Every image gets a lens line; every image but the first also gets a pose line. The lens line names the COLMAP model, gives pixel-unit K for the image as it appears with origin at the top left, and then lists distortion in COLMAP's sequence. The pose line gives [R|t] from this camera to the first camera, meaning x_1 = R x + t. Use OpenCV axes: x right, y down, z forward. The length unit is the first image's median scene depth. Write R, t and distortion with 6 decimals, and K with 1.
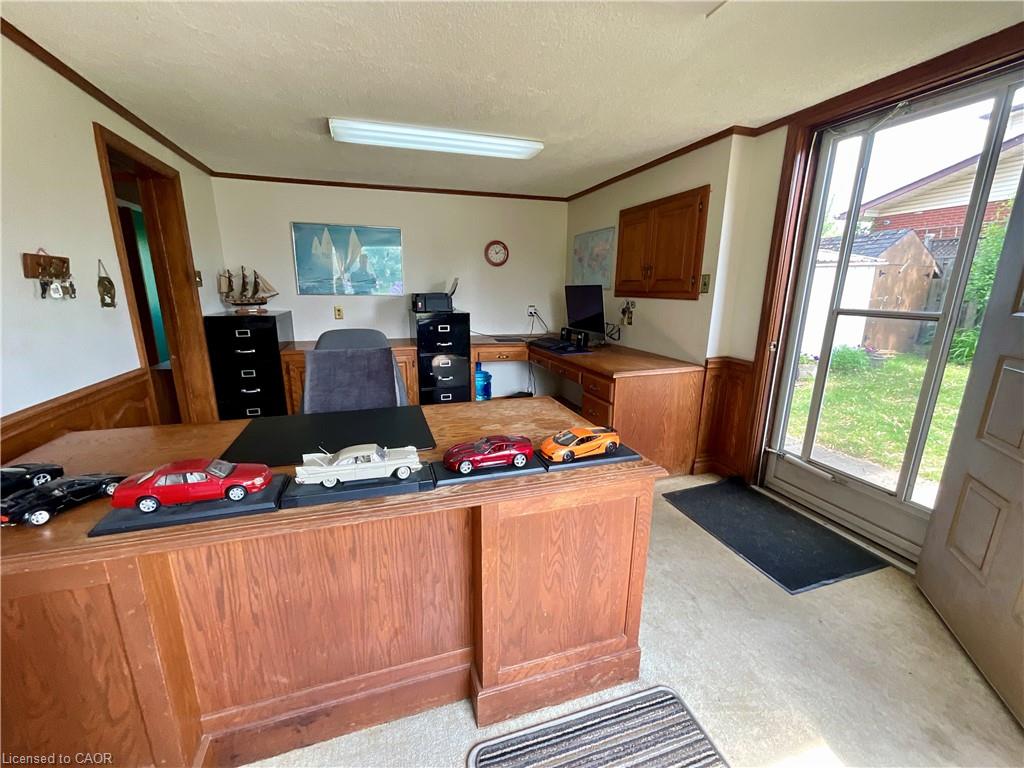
lens RADIAL K [[415.4, 0, 508.4], [0, 415.4, 386.7], [0, 0, 1]] dist [0.001596, 0.001032]
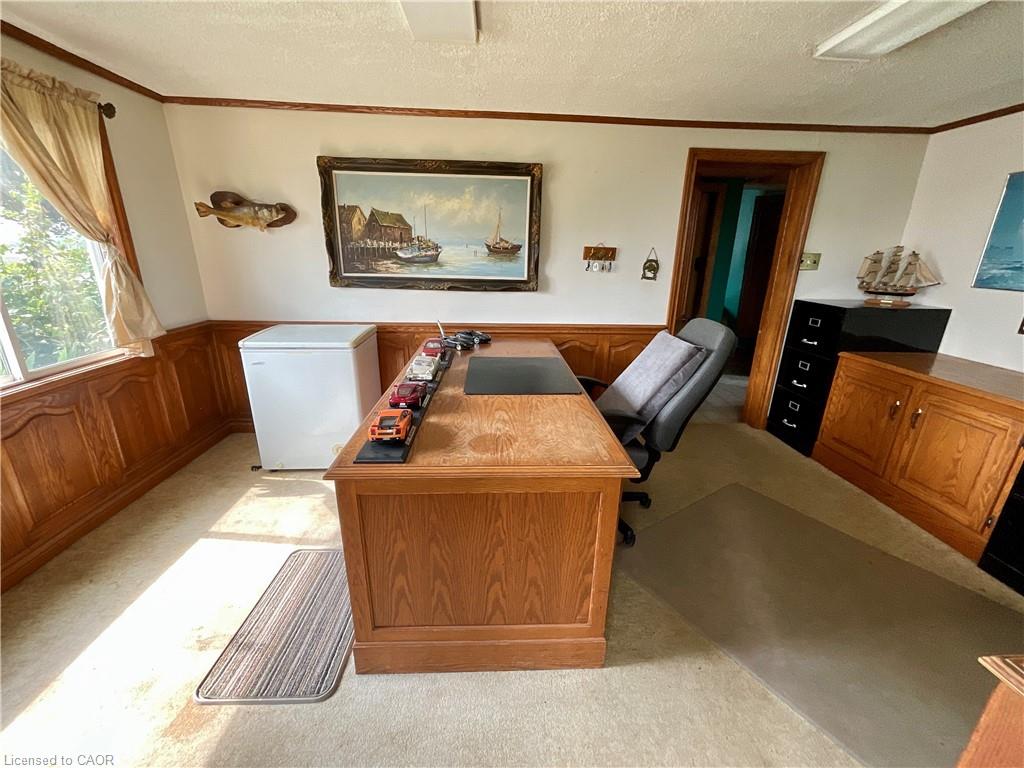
lens RADIAL K [[415.4, 0, 512.9], [0, 415.4, 383.1], [0, 0, 1]] dist [0.001596, 0.001032]
pose [[-0.265172, 0.279139, -0.922911, 0.795936], [-0.246287, 0.905816, 0.344732, -0.301031], [0.932216, 0.318714, -0.171448, 1.107512]]
